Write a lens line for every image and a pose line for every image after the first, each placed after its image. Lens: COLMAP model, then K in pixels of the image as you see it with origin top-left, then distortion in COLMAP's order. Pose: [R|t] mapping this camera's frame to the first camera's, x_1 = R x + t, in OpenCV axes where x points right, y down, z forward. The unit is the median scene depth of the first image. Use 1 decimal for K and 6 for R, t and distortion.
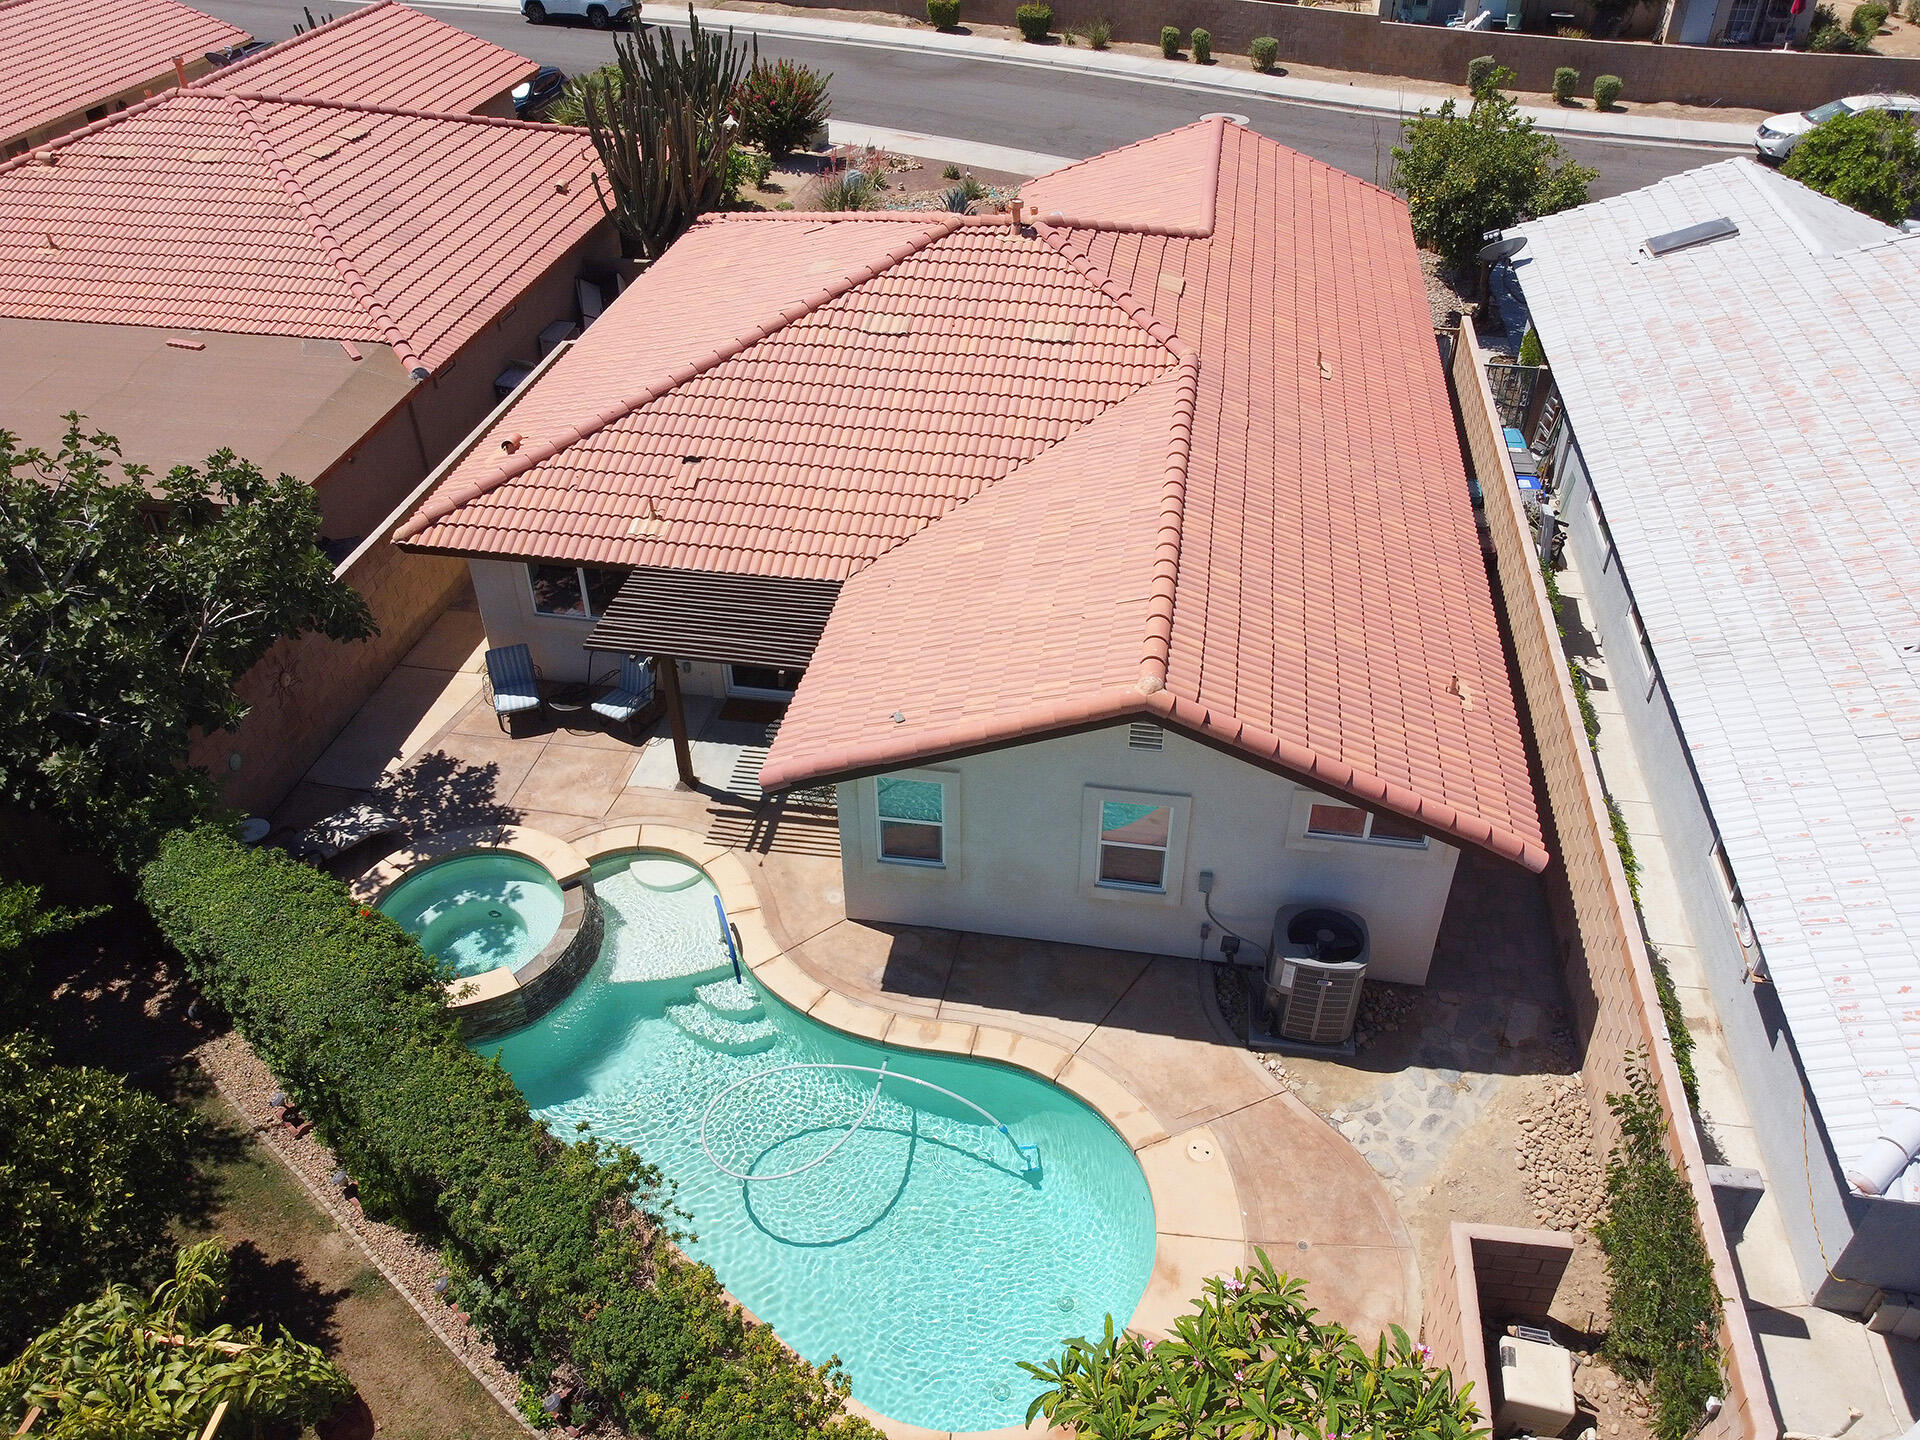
lens RADIAL K [[1452.9, 0, 970.5], [0, 1452.9, 711.4], [0, 0, 1]] dist [0.000861, -0.004883]
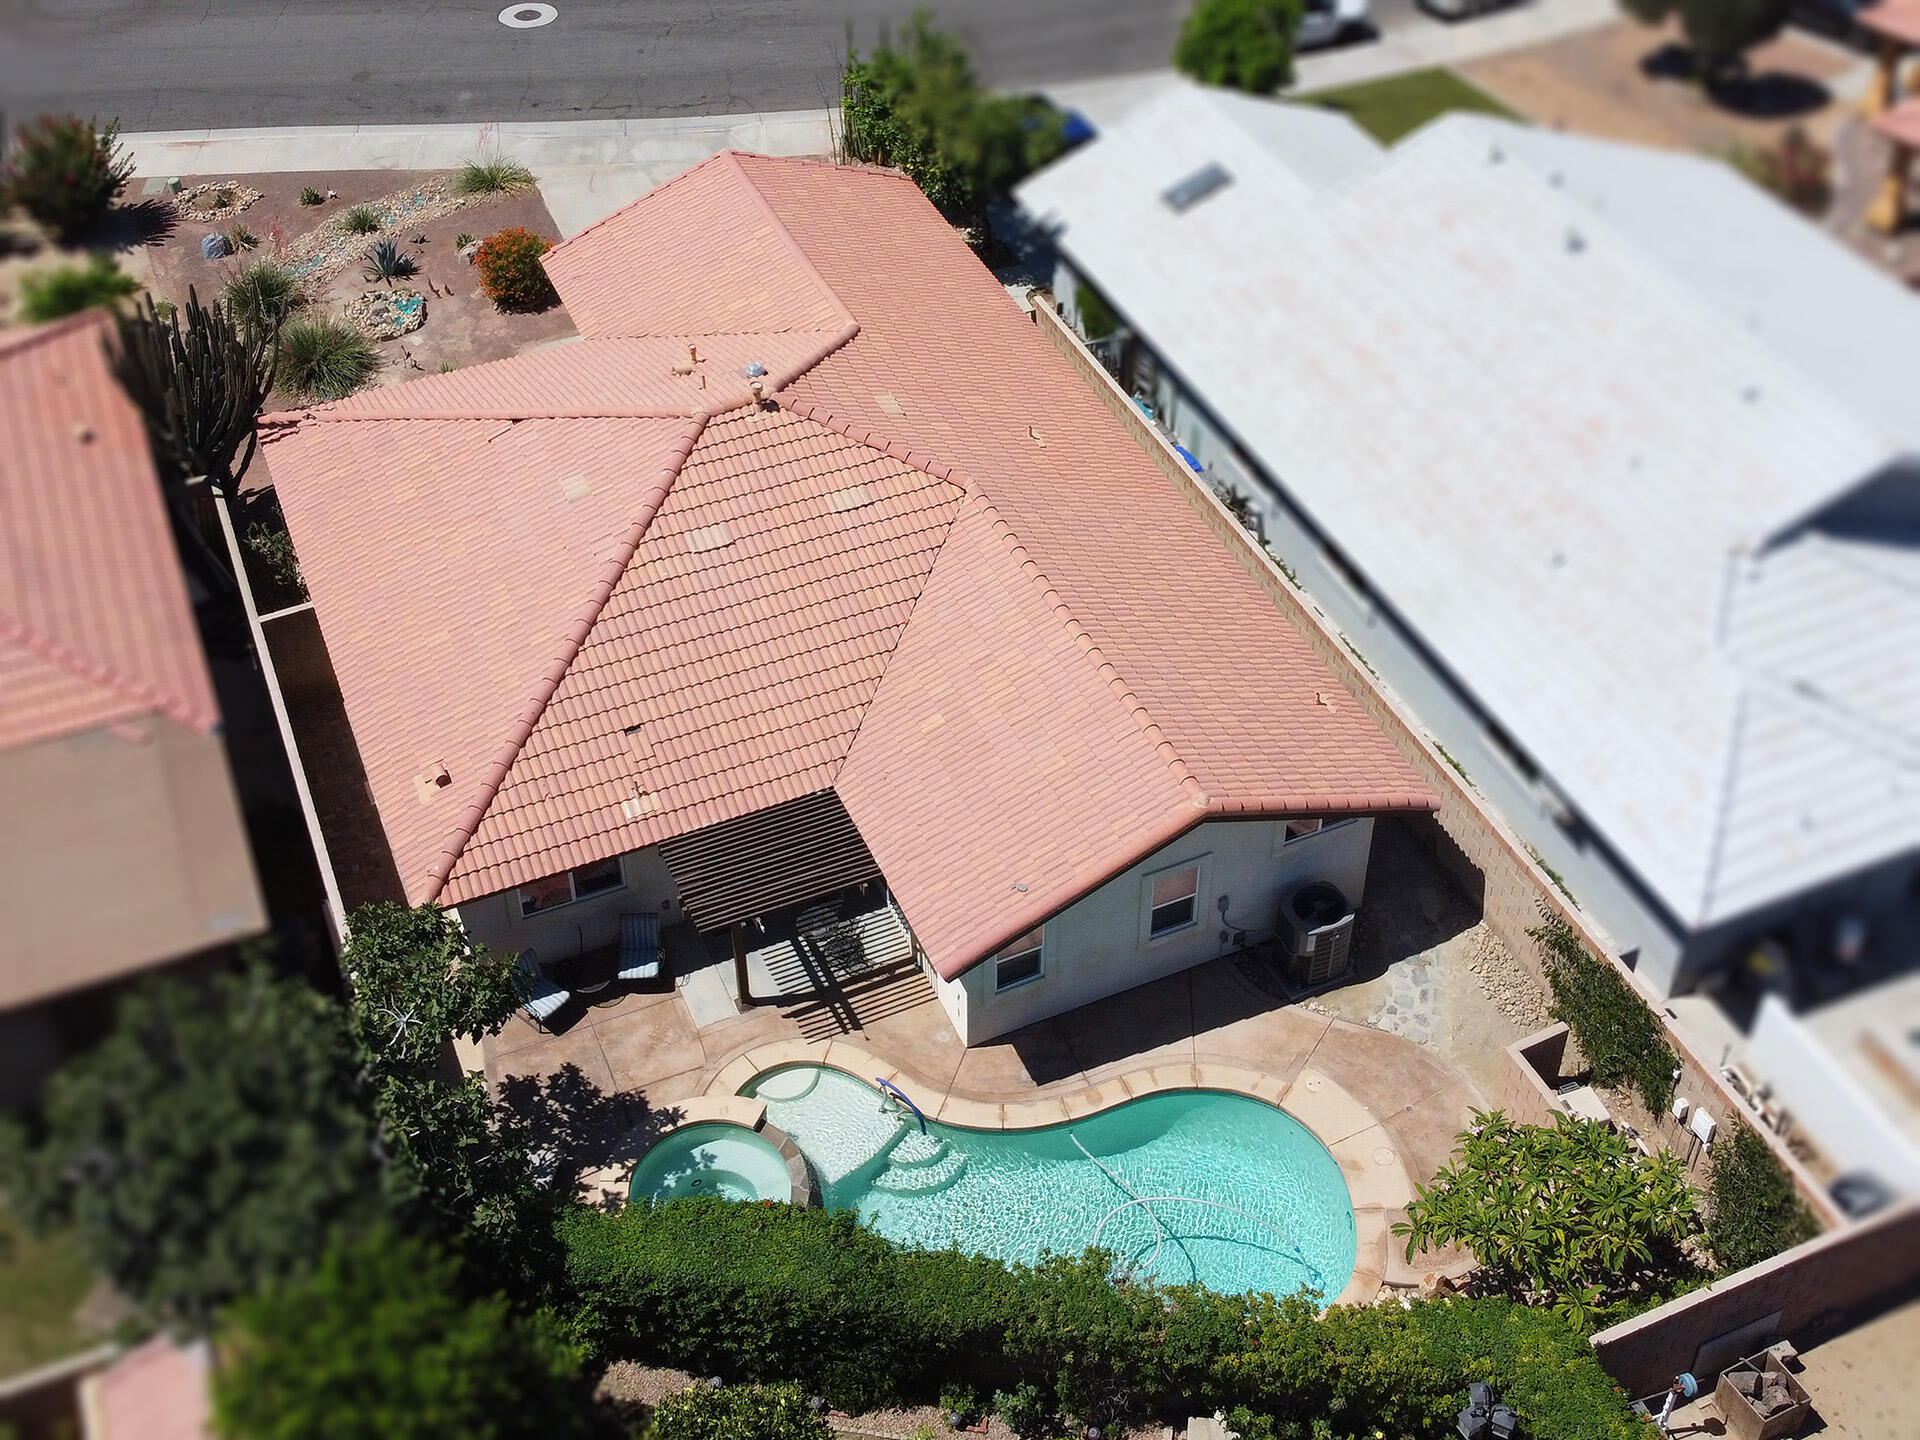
lens RADIAL K [[2230.2, 0, 965.9], [0, 2230.2, 539.6], [0, 0, 1]] dist [0.005426, 0.000000]
pose [[0.835328, -0.341237, 0.431028, -0.673543], [0.331863, 0.938065, 0.099502, -0.400842], [-0.438286, 0.059925, 0.896836, -0.637834]]
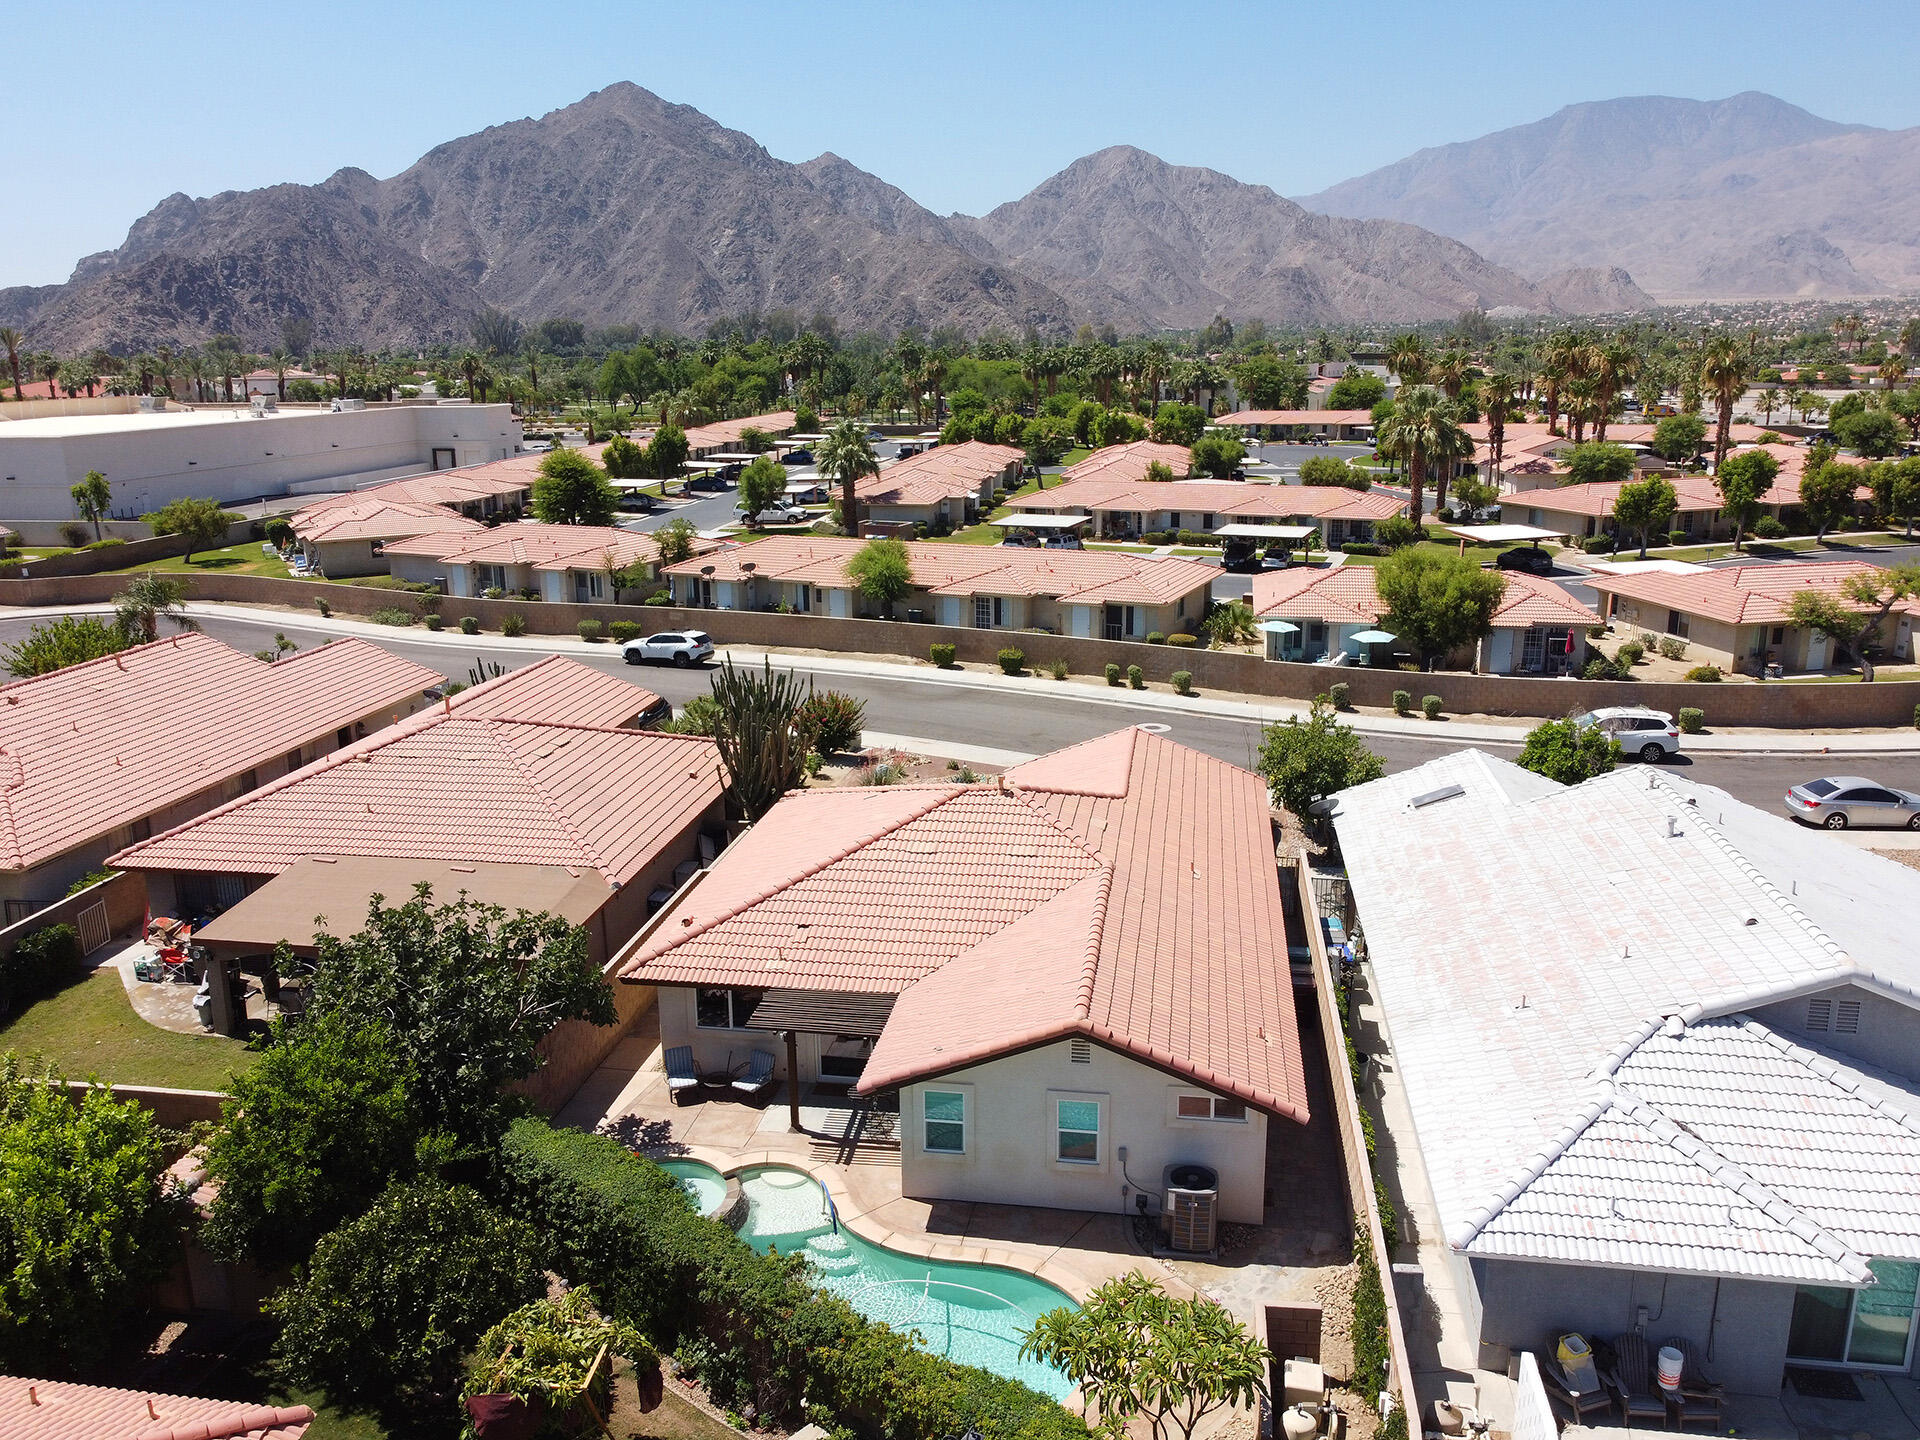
lens RADIAL K [[1452.9, 0, 974.3], [0, 1452.9, 710.4], [0, 0, 1]] dist [0.000861, -0.004883]
pose [[0.999891, -0.007752, 0.012565, -0.020406], [0.012028, 0.921252, -0.388779, 0.243434], [-0.008562, 0.388888, 0.921245, -0.602572]]
